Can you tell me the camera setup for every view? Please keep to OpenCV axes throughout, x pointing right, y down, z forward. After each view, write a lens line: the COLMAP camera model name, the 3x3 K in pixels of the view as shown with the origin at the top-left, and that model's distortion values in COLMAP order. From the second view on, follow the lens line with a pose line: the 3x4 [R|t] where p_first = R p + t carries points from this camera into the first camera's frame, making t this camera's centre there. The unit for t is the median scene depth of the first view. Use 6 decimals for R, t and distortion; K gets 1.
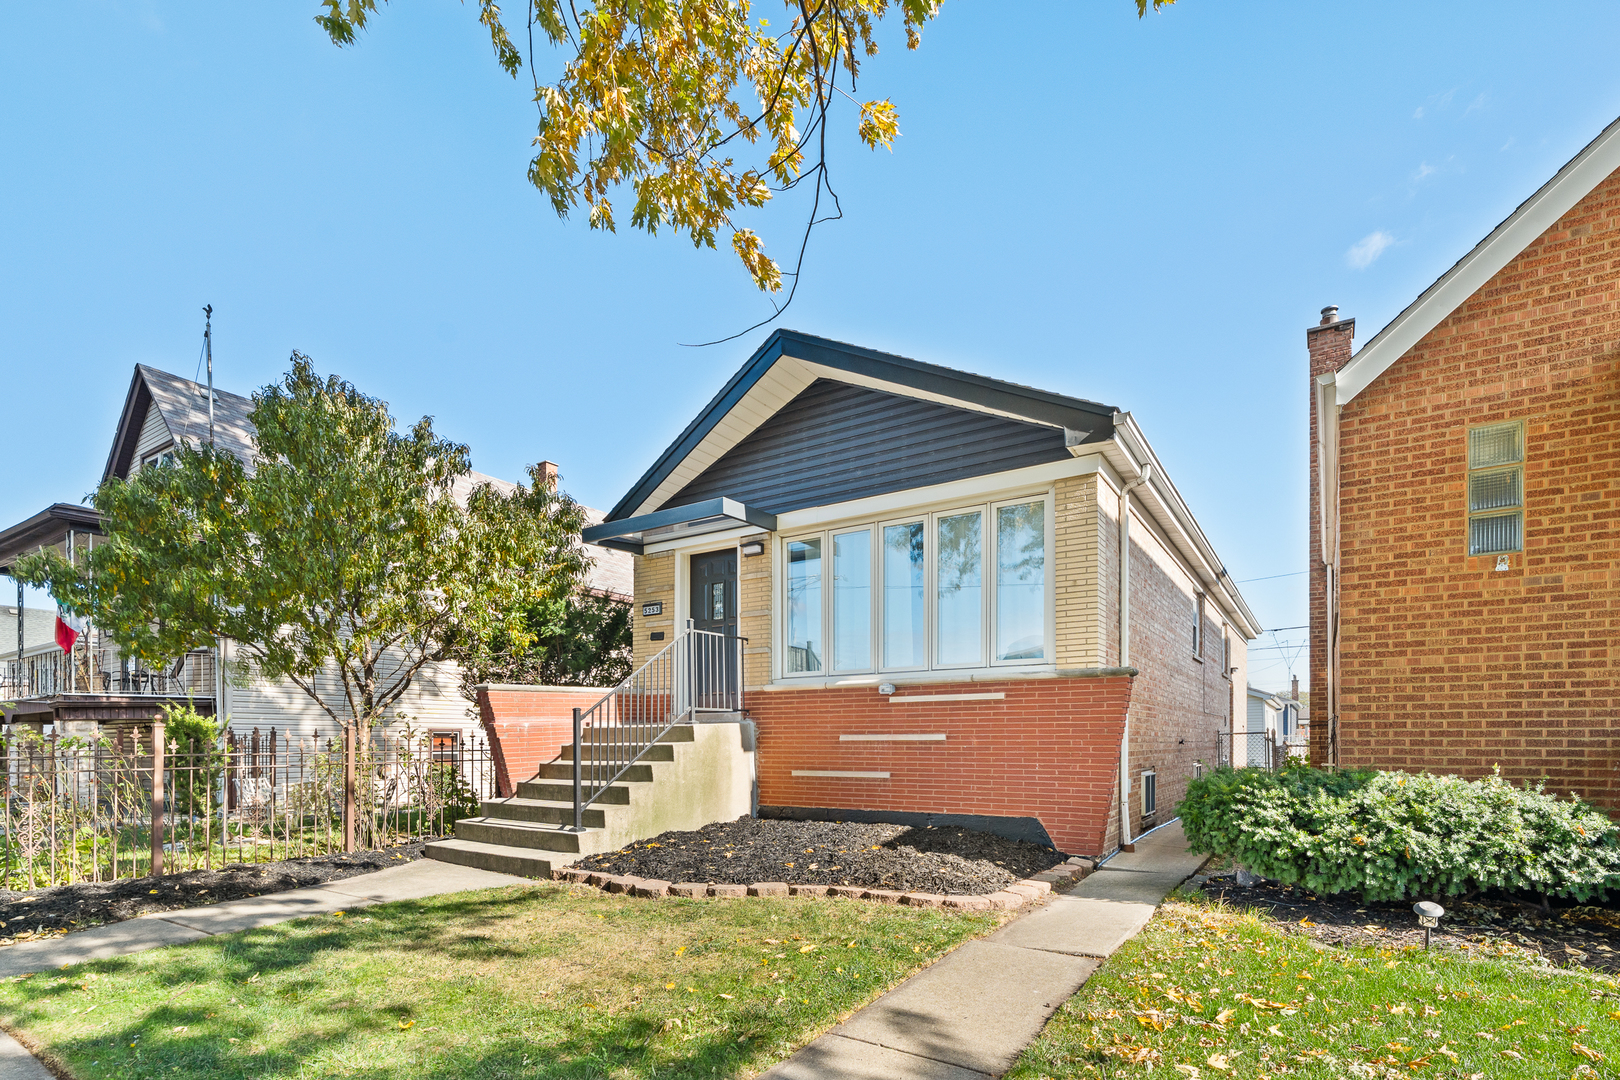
lens RADIAL K [[761.5, 0, 809.0], [0, 761.5, 507.7], [0, 0, 1]] dist [-0.000778, -0.000073]
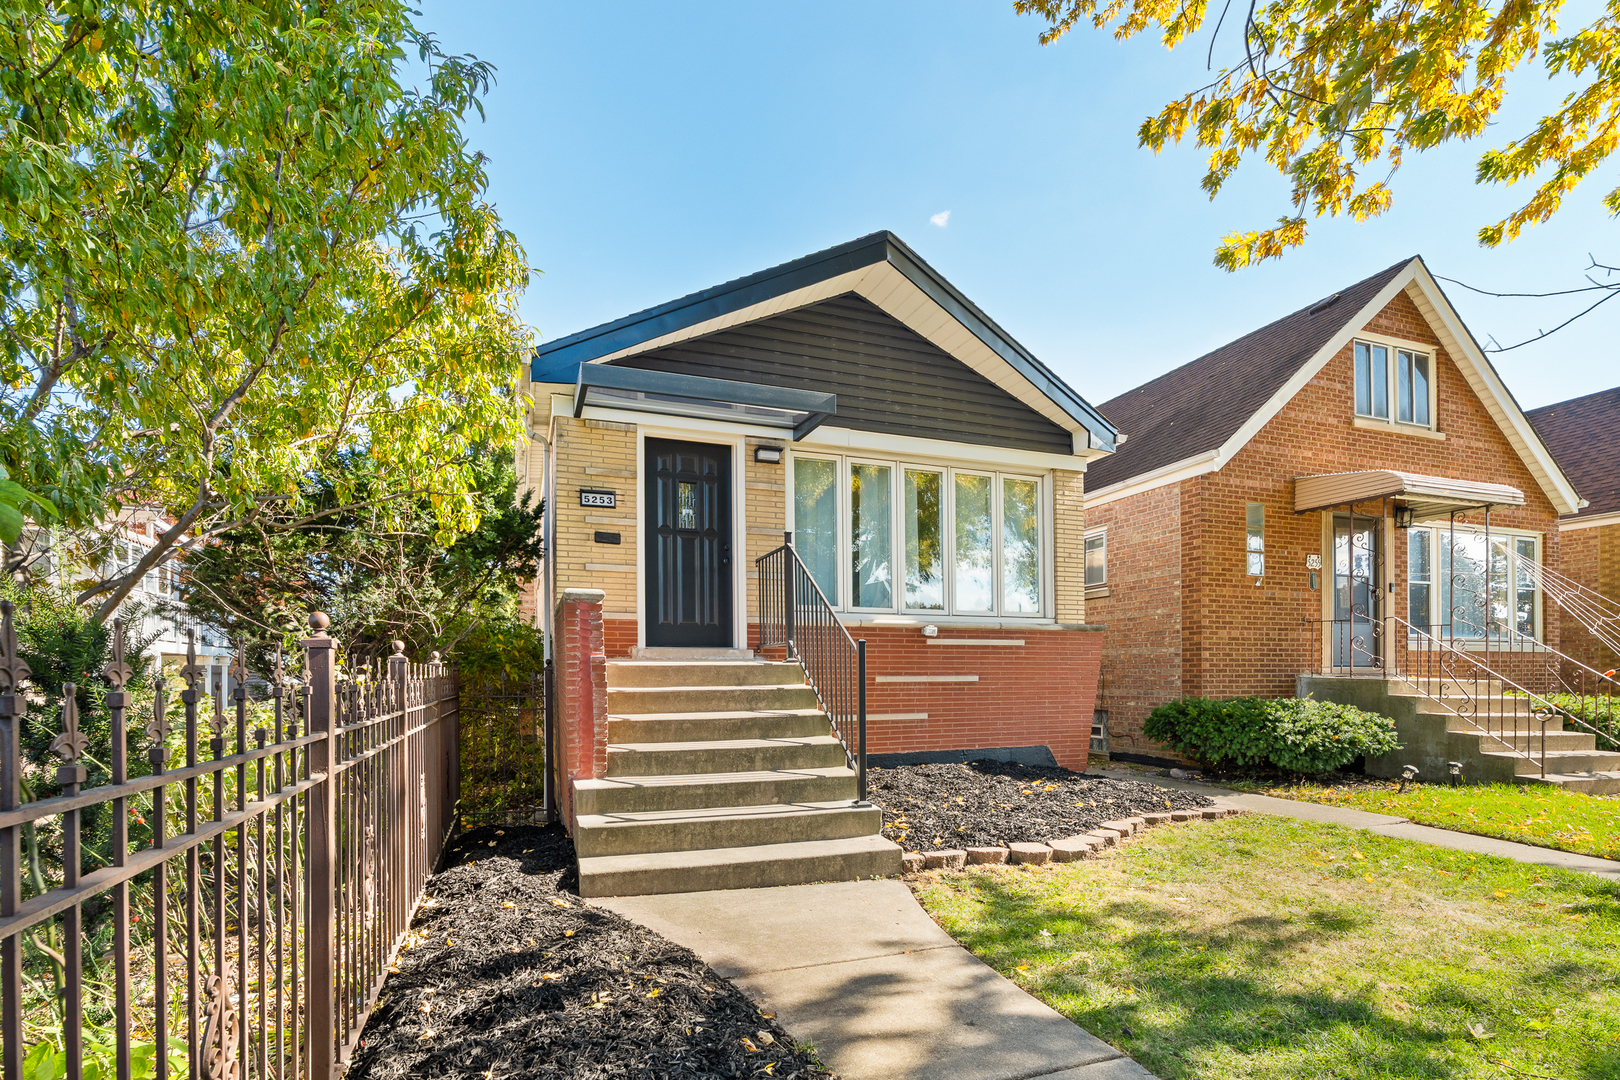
lens RADIAL K [[733.7, 0, 812.3], [0, 733.7, 498.4], [0, 0, 1]] dist [0.001434, 0.000244]
pose [[0.606103, 0.196931, 0.770621, -0.765425], [-0.225436, 0.971667, -0.071000, 0.172068], [-0.762770, -0.130692, 0.633326, 0.529939]]
